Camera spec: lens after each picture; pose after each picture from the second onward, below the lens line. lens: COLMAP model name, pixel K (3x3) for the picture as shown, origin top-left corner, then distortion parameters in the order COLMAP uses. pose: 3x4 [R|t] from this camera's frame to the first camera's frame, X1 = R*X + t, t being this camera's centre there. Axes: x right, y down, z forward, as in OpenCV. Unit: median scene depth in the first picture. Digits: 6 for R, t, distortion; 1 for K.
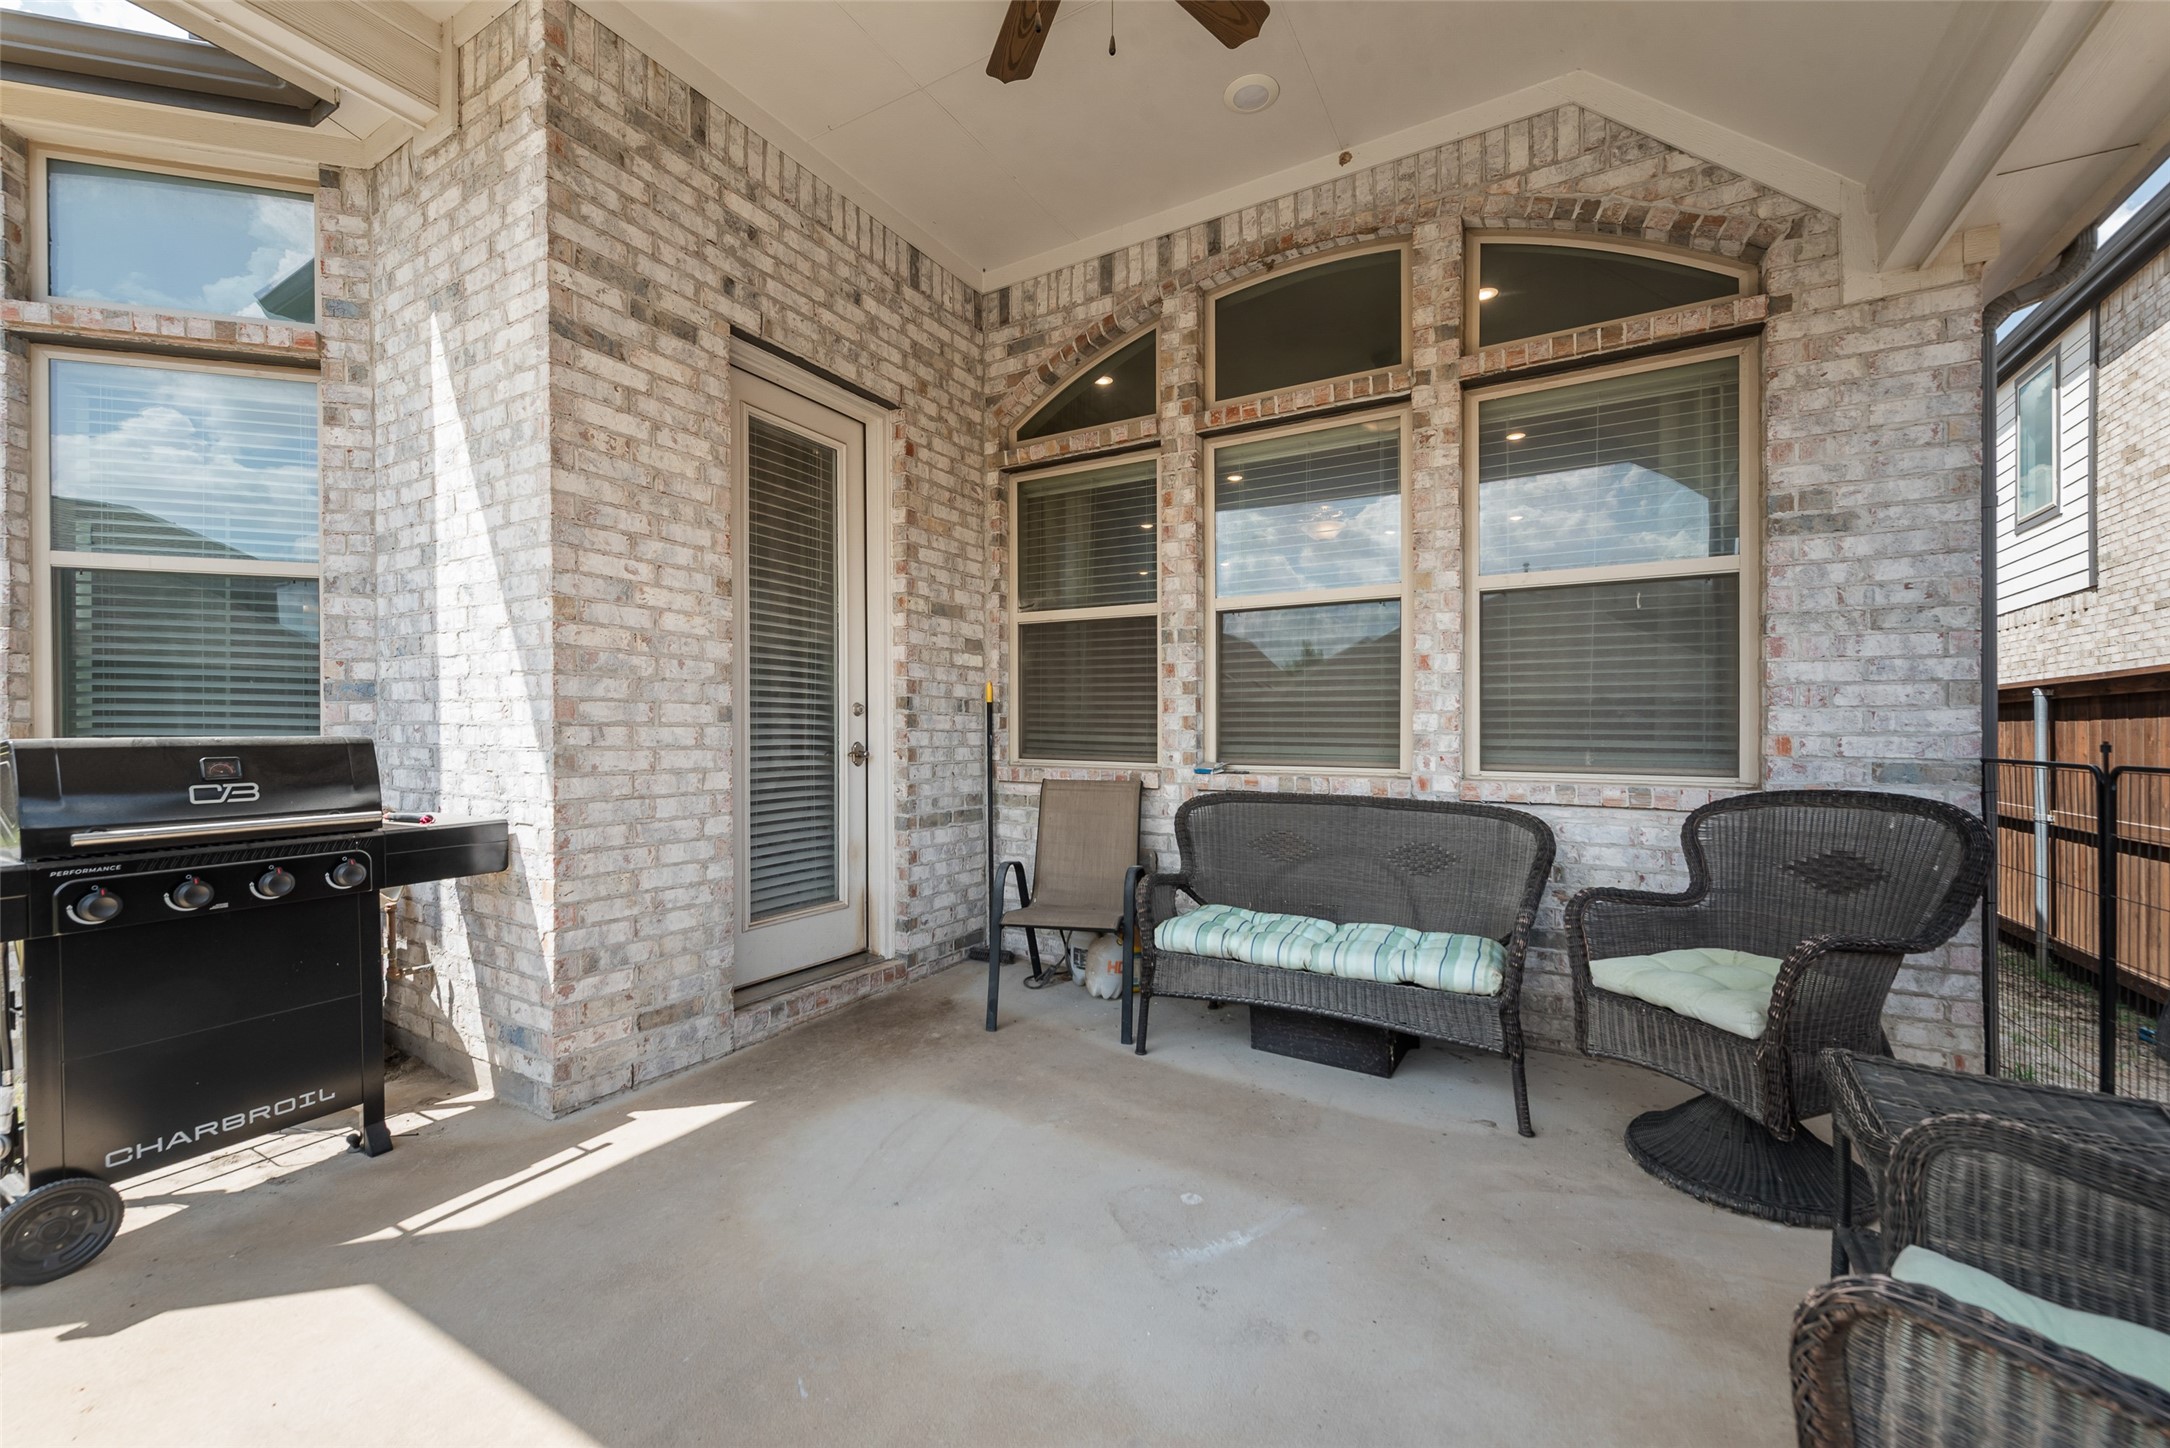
lens RADIAL K [[862.4, 0, 1080.3], [0, 862.4, 712.0], [0, 0, 1]] dist [0.010474, -0.002336]
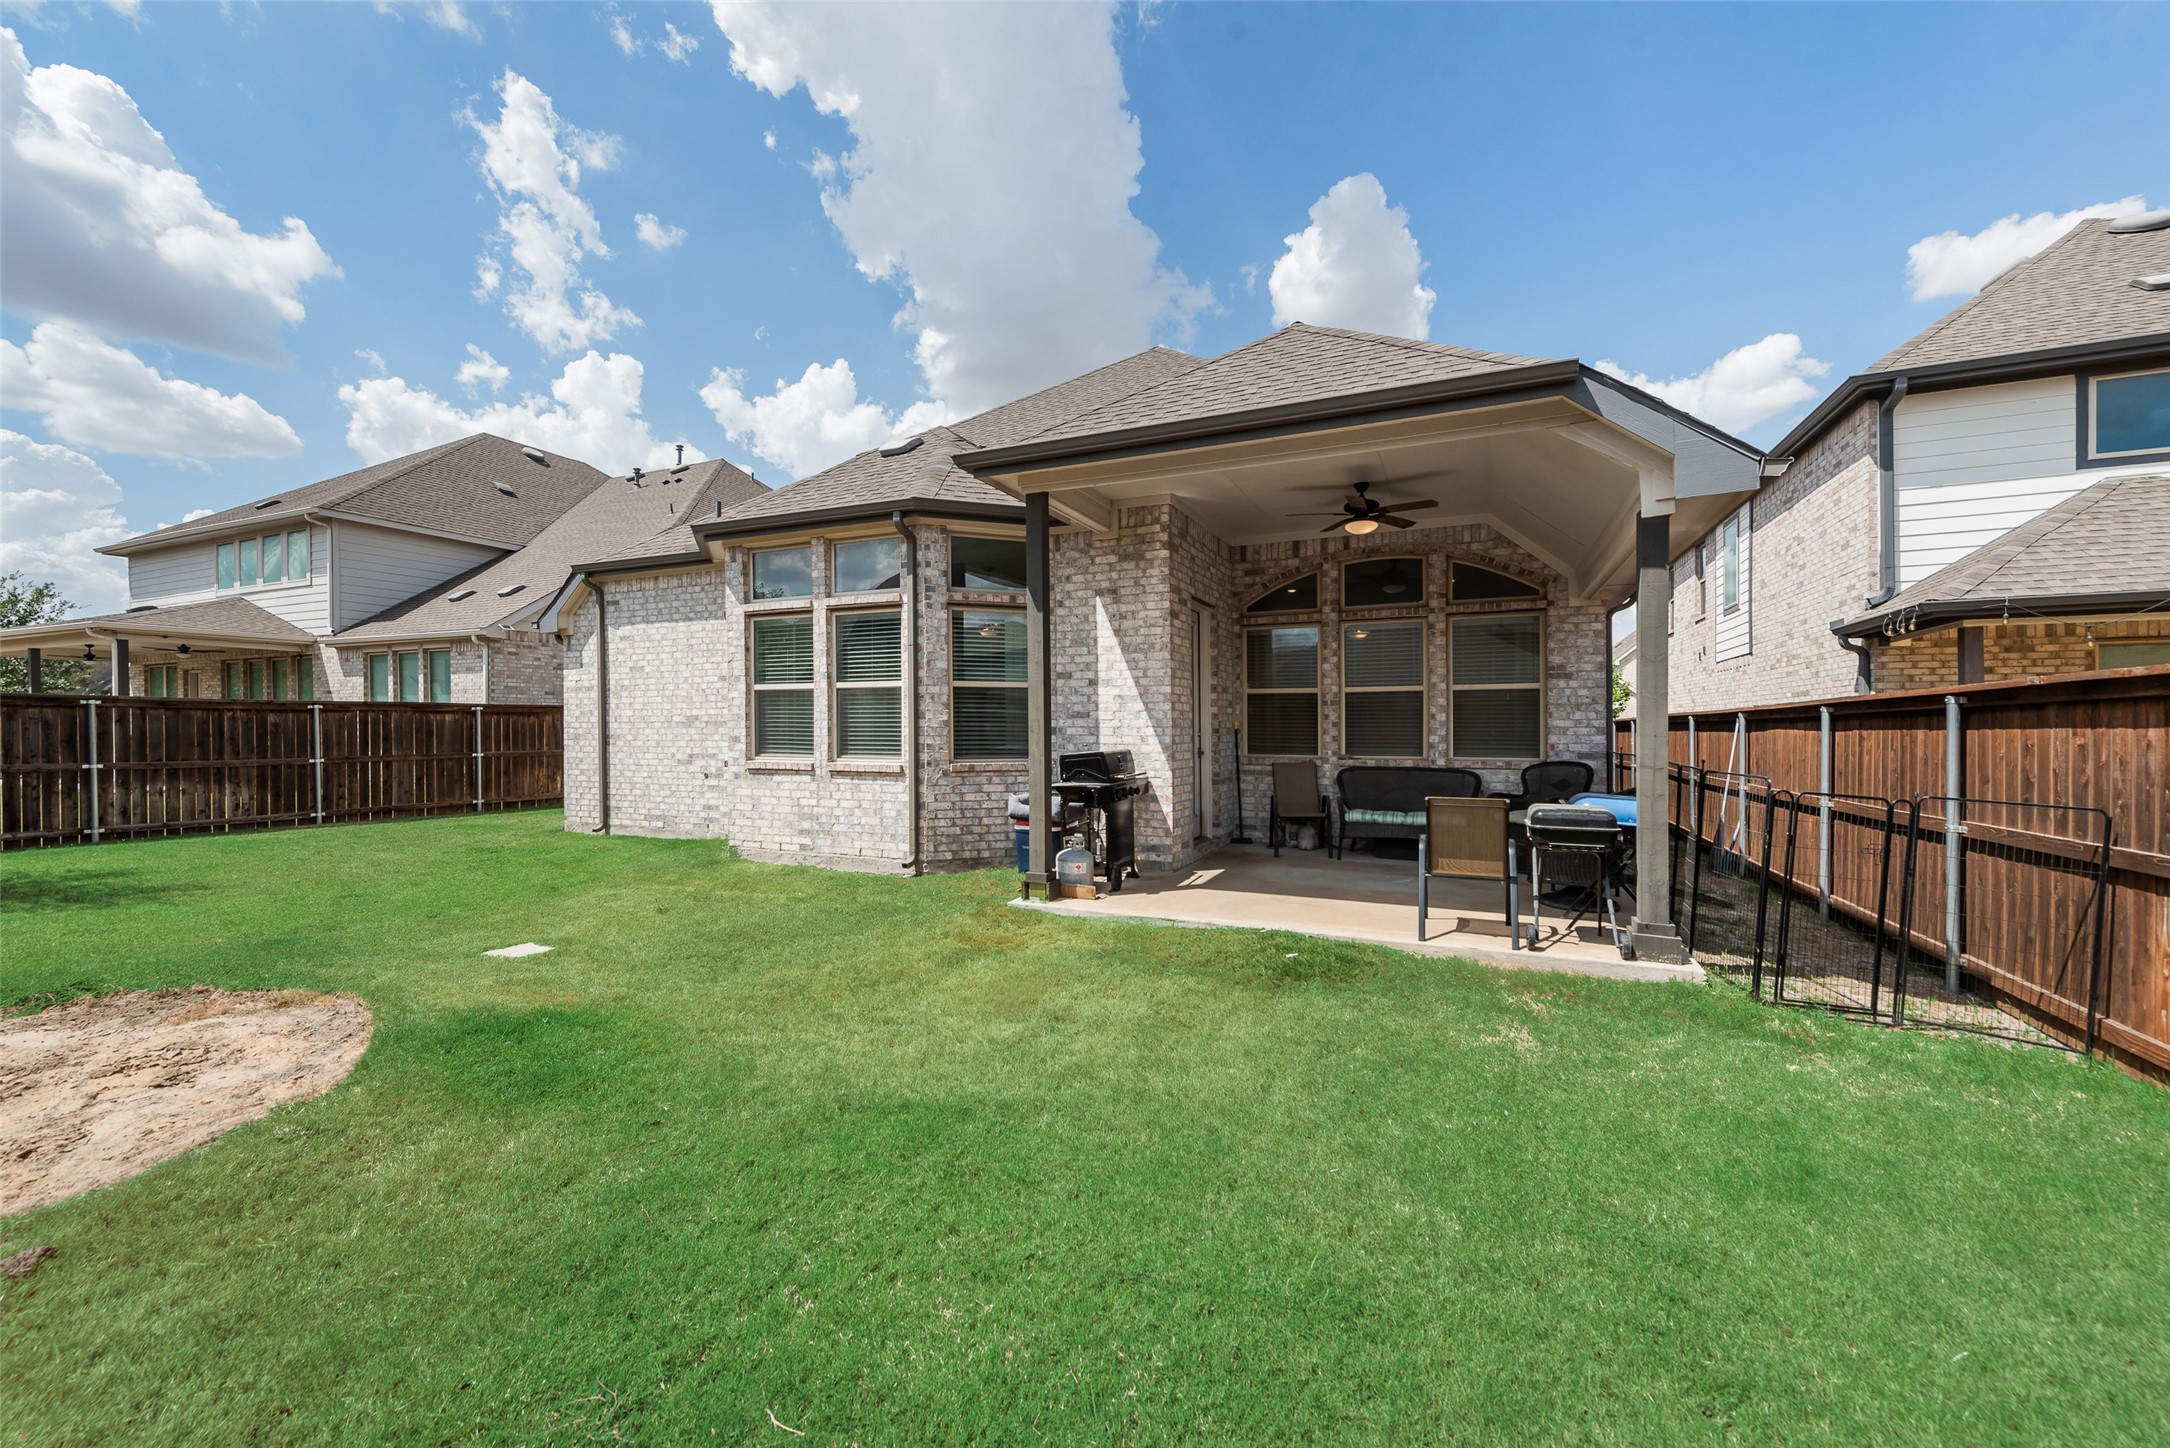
lens RADIAL K [[862.4, 0, 1075.7], [0, 862.4, 711.7], [0, 0, 1]] dist [0.010474, -0.002336]
pose [[0.995169, -0.005005, 0.098048, -1.080077], [0.004412, 0.999971, 0.006258, -0.105466], [-0.098076, -0.005795, 0.995162, -1.739445]]
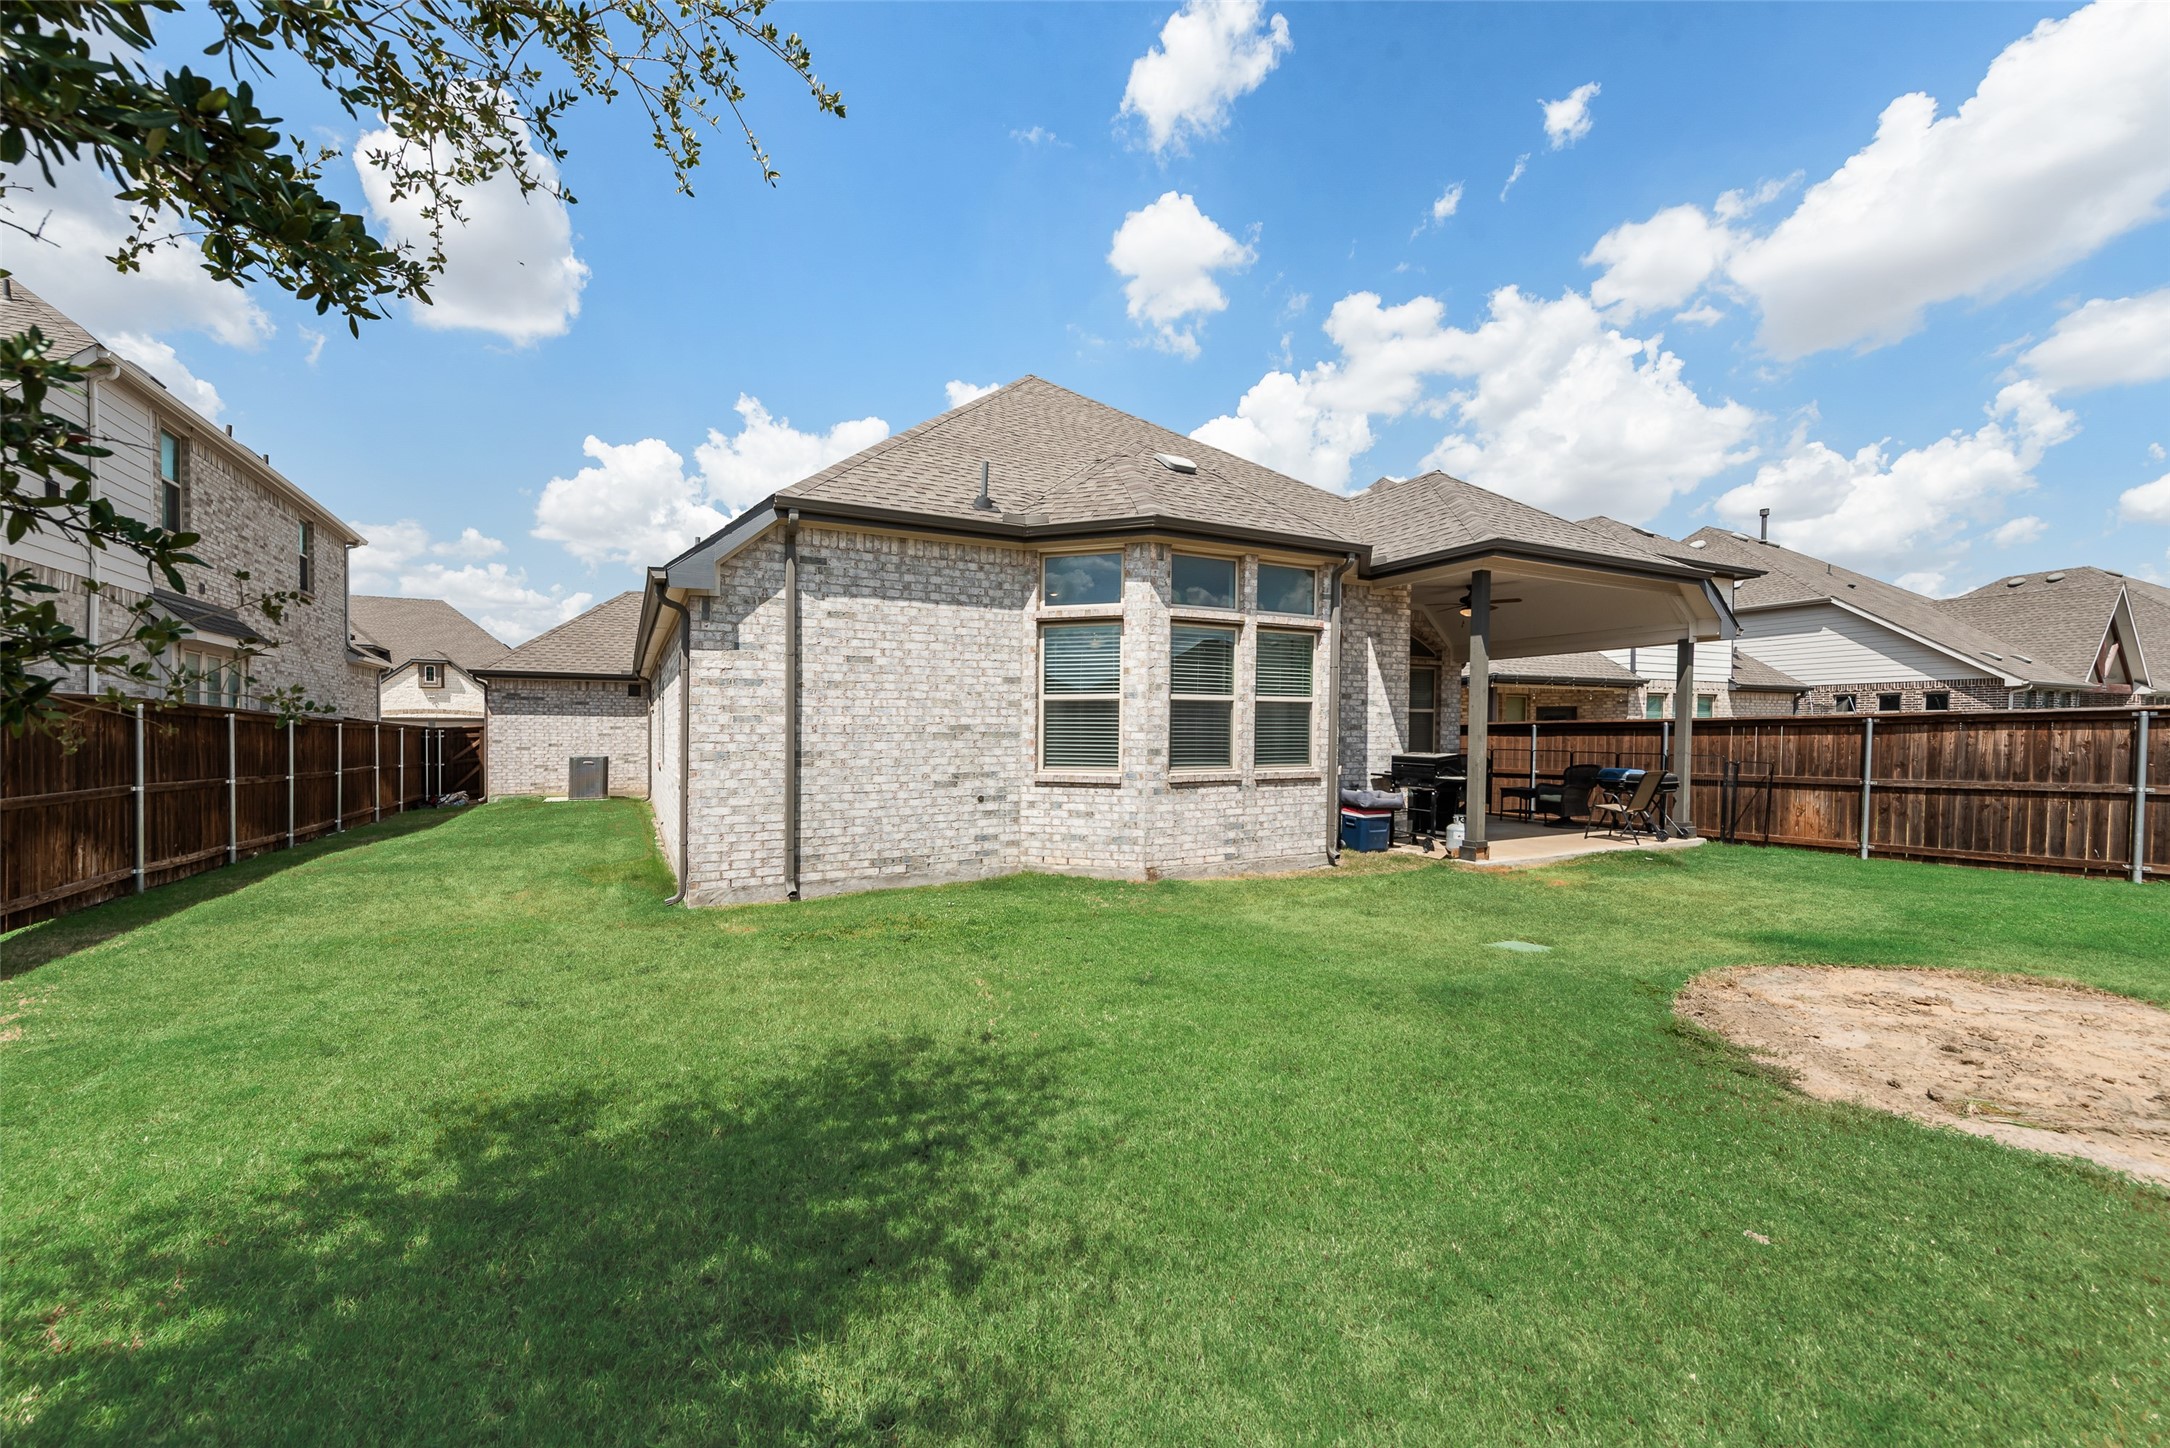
lens RADIAL K [[862.4, 0, 1081.2], [0, 862.4, 728.6], [0, 0, 1]] dist [0.010474, -0.002336]
pose [[0.522217, -0.004410, 0.852801, -4.449002], [-0.013707, 0.999814, 0.013564, -0.105796], [-0.852703, -0.018773, 0.522059, 0.124539]]
